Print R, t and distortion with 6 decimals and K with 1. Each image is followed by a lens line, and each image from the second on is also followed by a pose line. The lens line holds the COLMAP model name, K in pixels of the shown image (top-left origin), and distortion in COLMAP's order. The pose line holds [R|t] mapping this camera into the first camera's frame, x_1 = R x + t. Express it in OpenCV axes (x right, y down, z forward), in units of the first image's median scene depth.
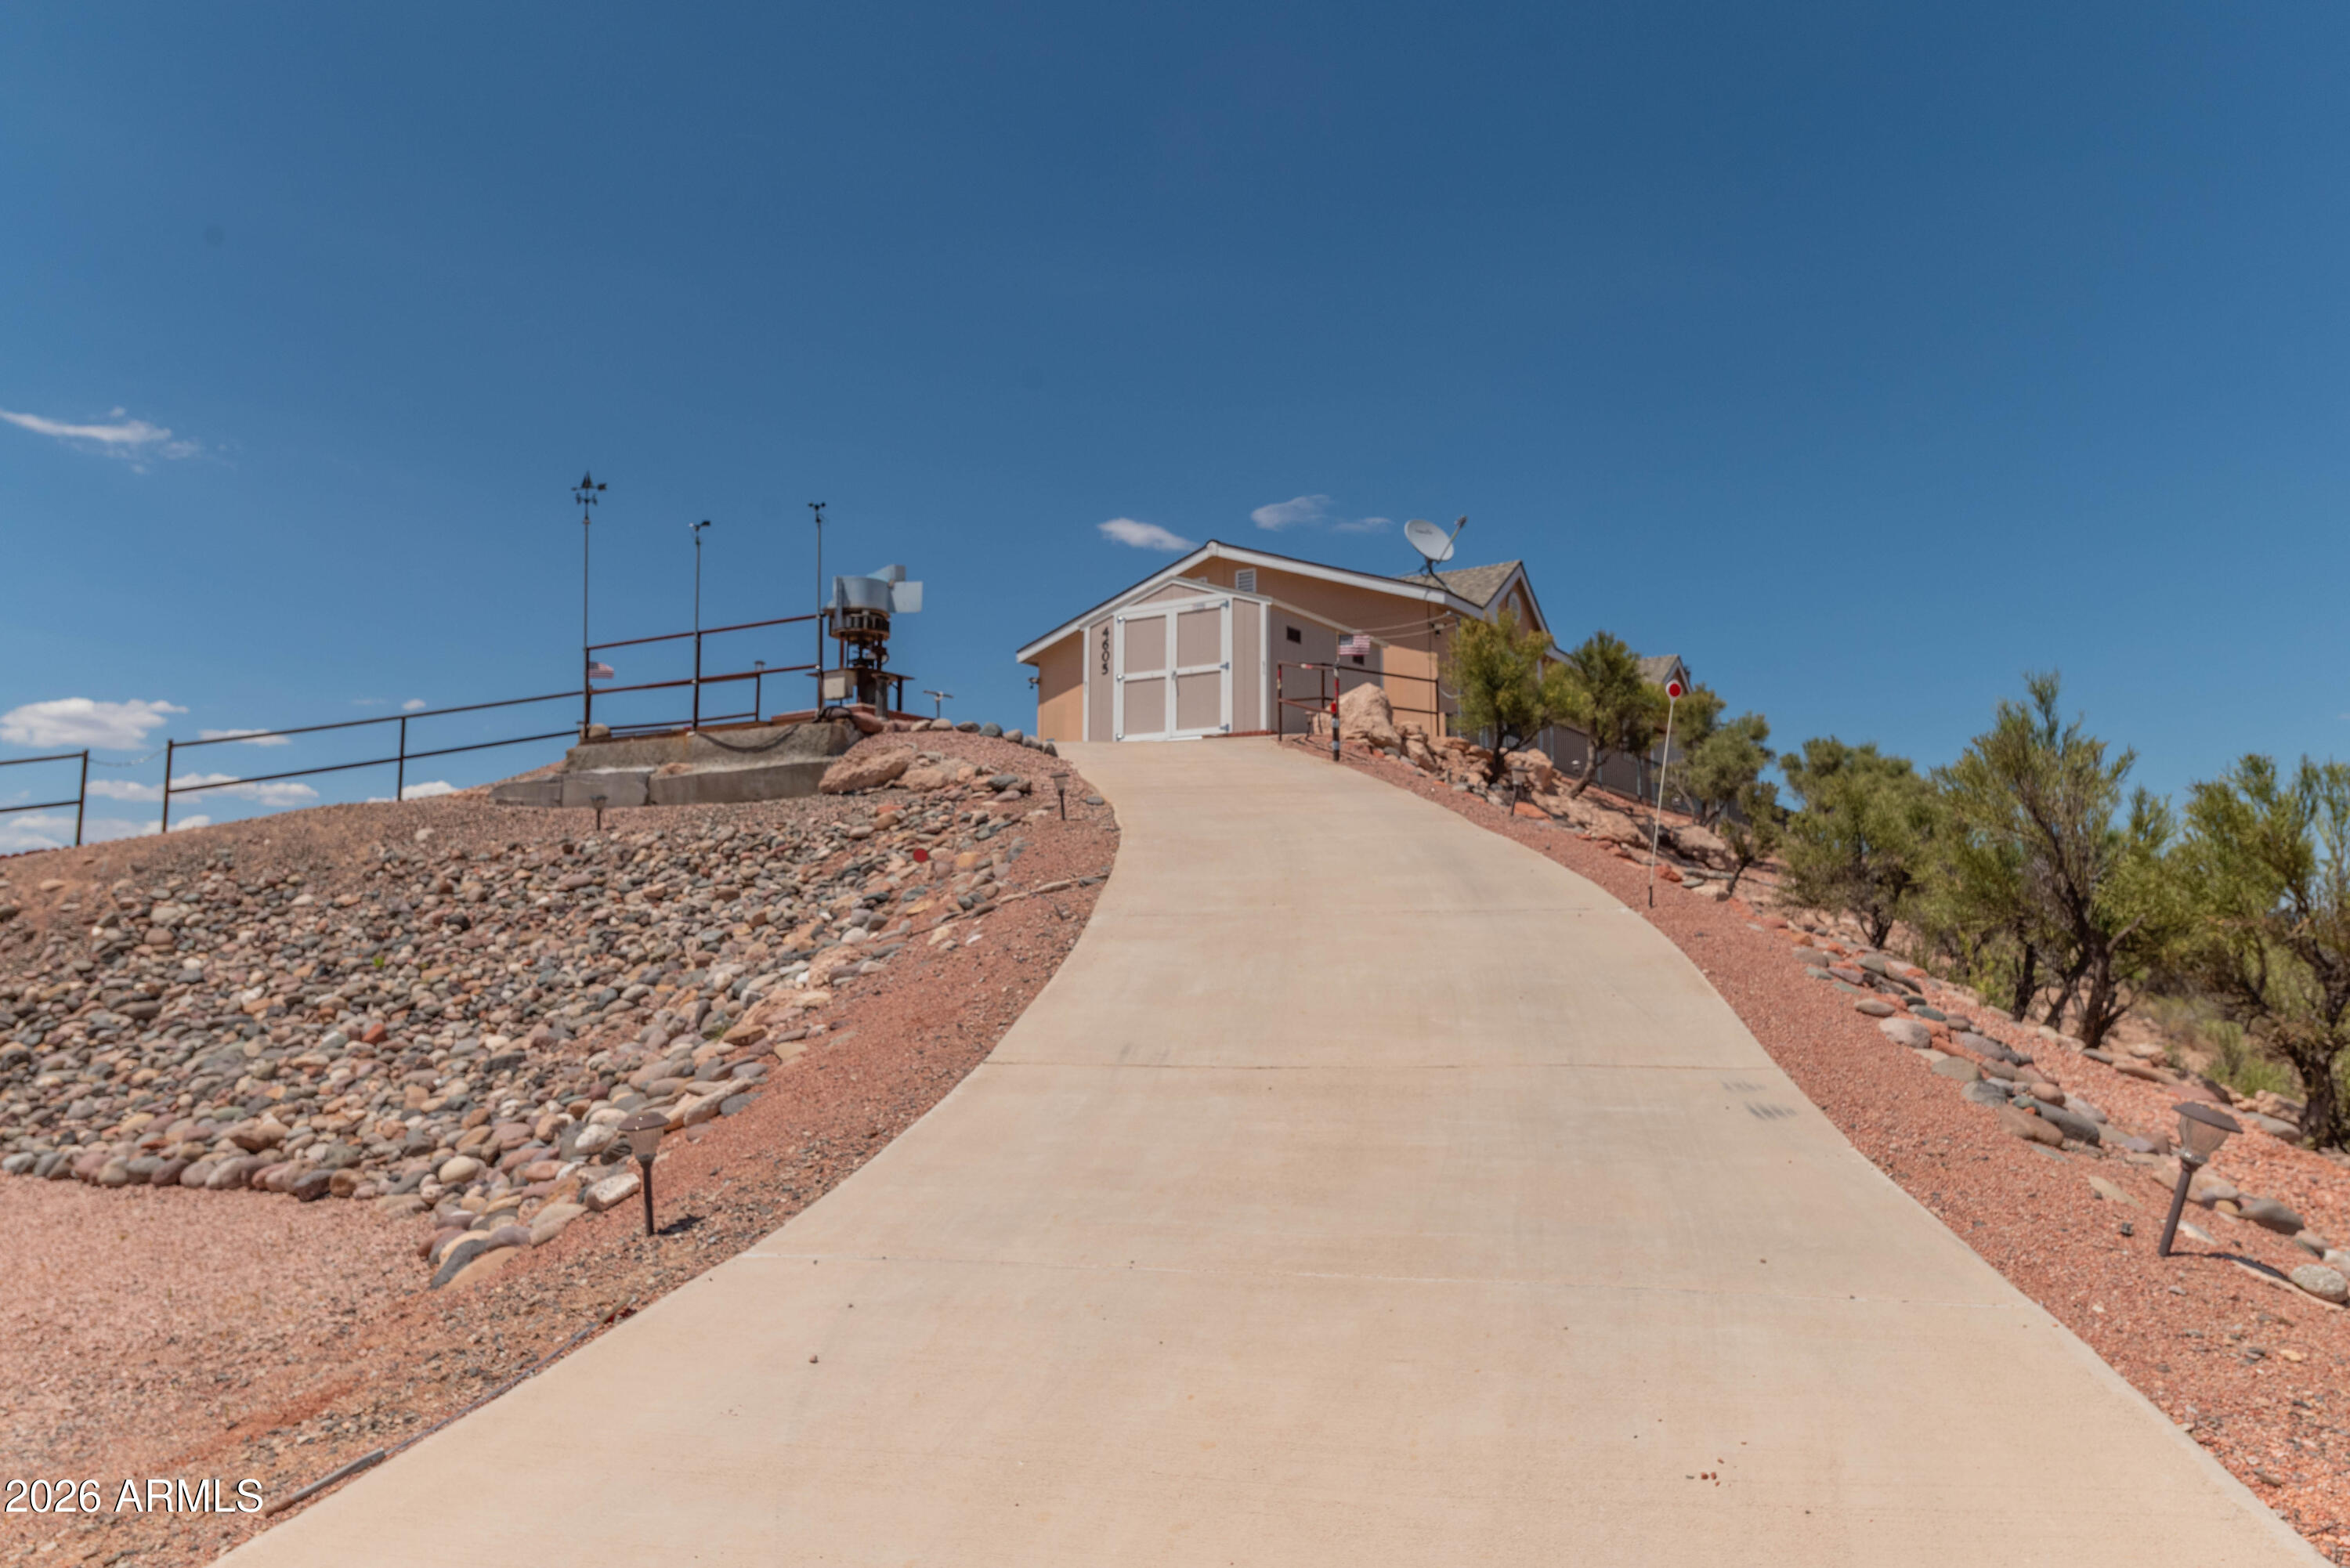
lens RADIAL K [[1533.8, 0, 1175.0], [0, 1533.8, 747.4], [0, 0, 1]] dist [-0.000854, -0.000792]
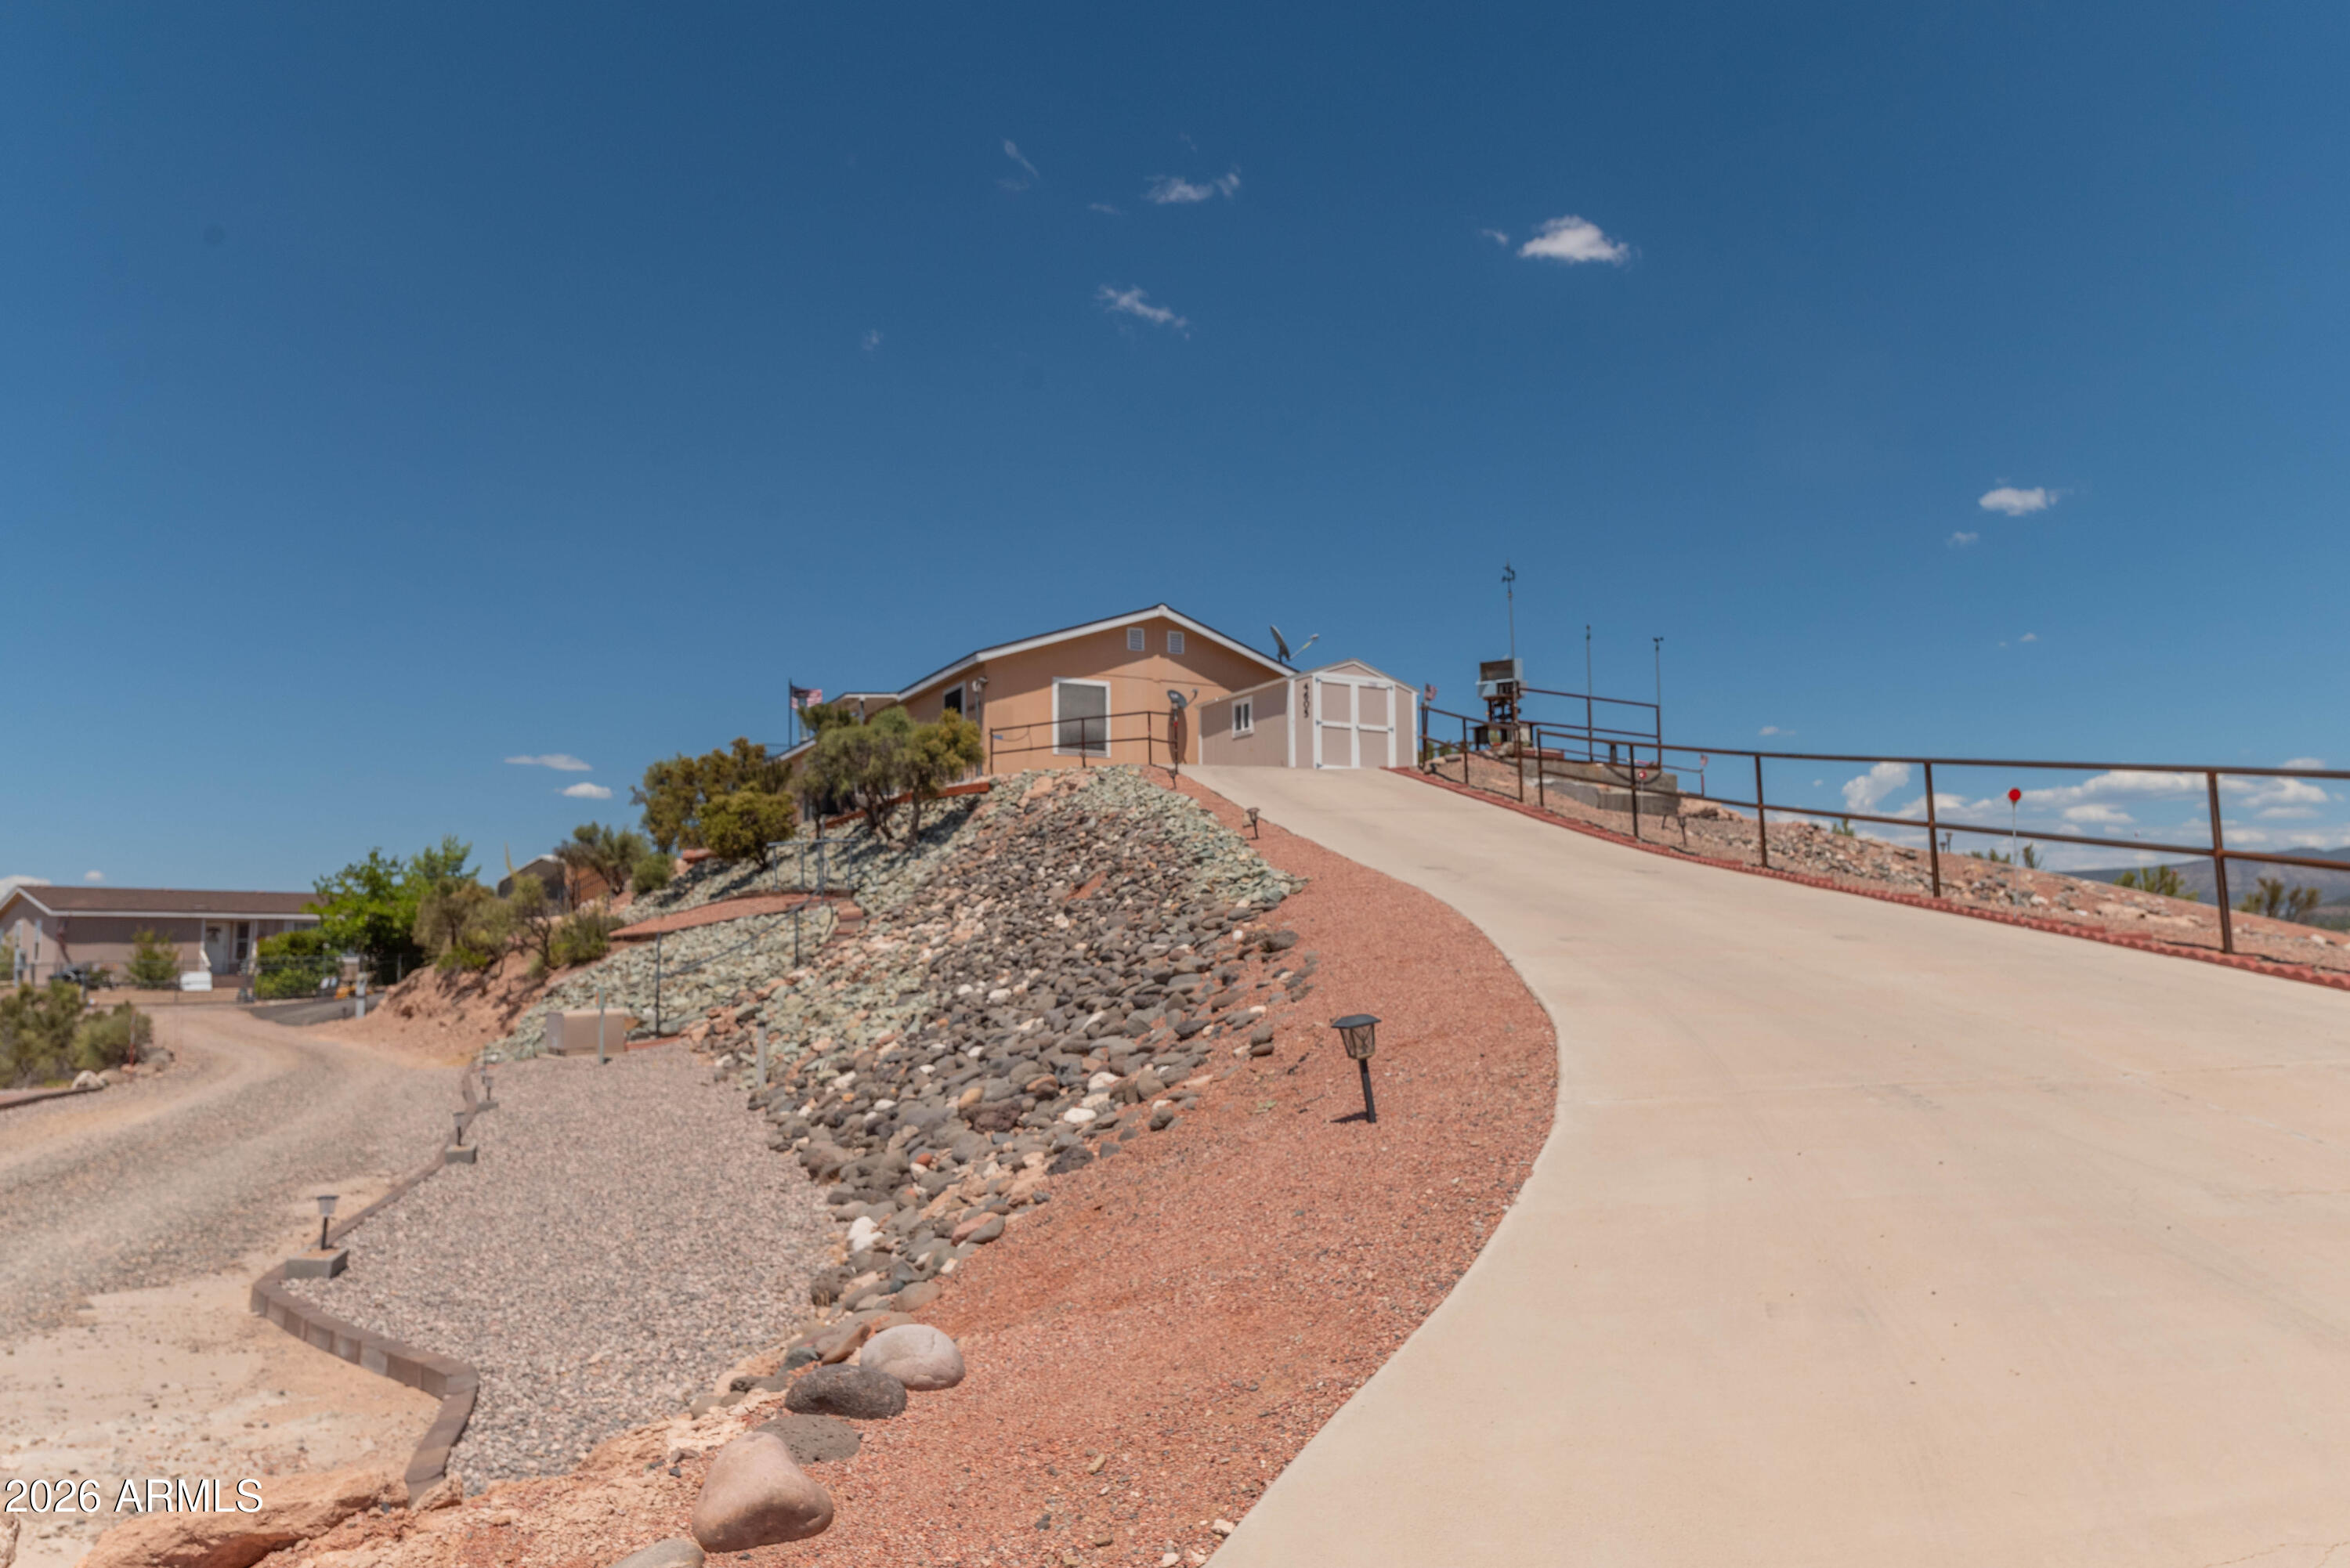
lens RADIAL K [[1533.8, 0, 1175.0], [0, 1533.8, 747.4], [0, 0, 1]] dist [-0.000854, -0.000792]
pose [[0.458049, 0.117465, 0.881132, -1.340094], [-0.109515, 0.991136, -0.075200, 0.097047], [-0.882155, -0.062052, 0.466853, 0.476959]]
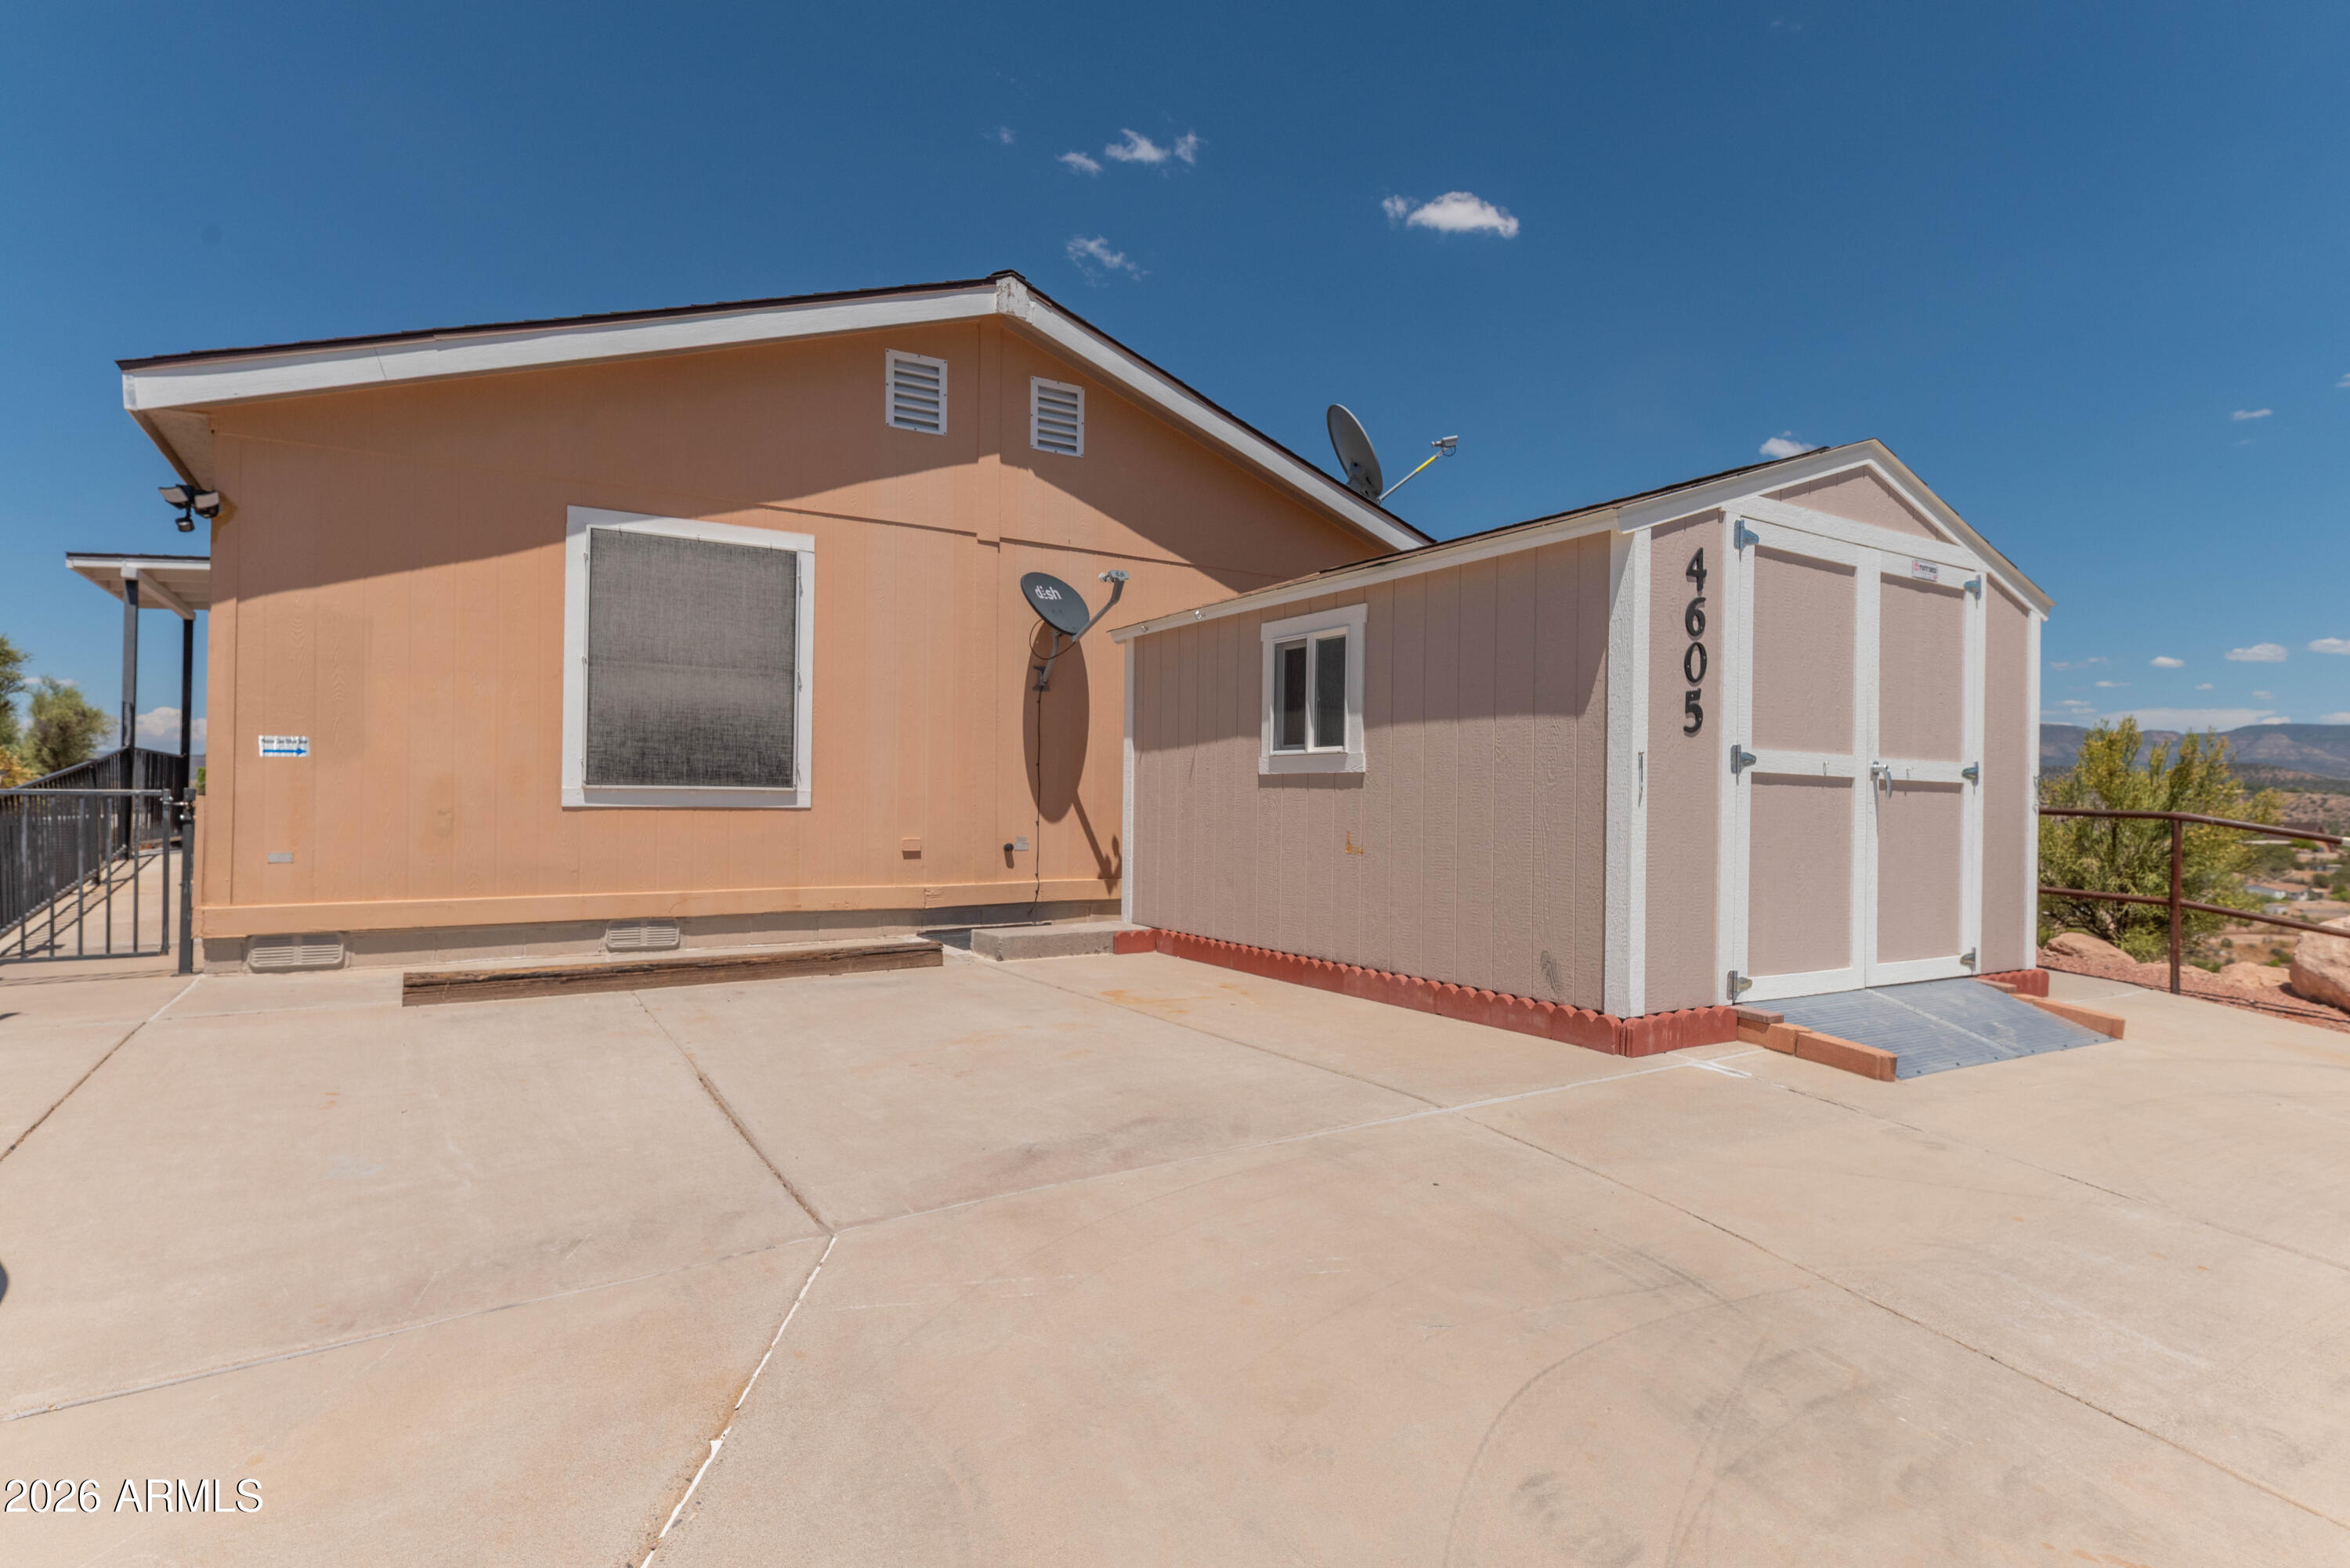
lens RADIAL K [[1184.5, 0, 1175.0], [0, 1184.5, 784.0], [0, 0, 1]] dist [-0.002592, -0.000366]
pose [[0.419028, 0.020153, 0.907750, -0.268845], [-0.136730, 0.989754, 0.041143, -0.036819], [-0.897619, -0.141356, 0.417490, 1.023045]]
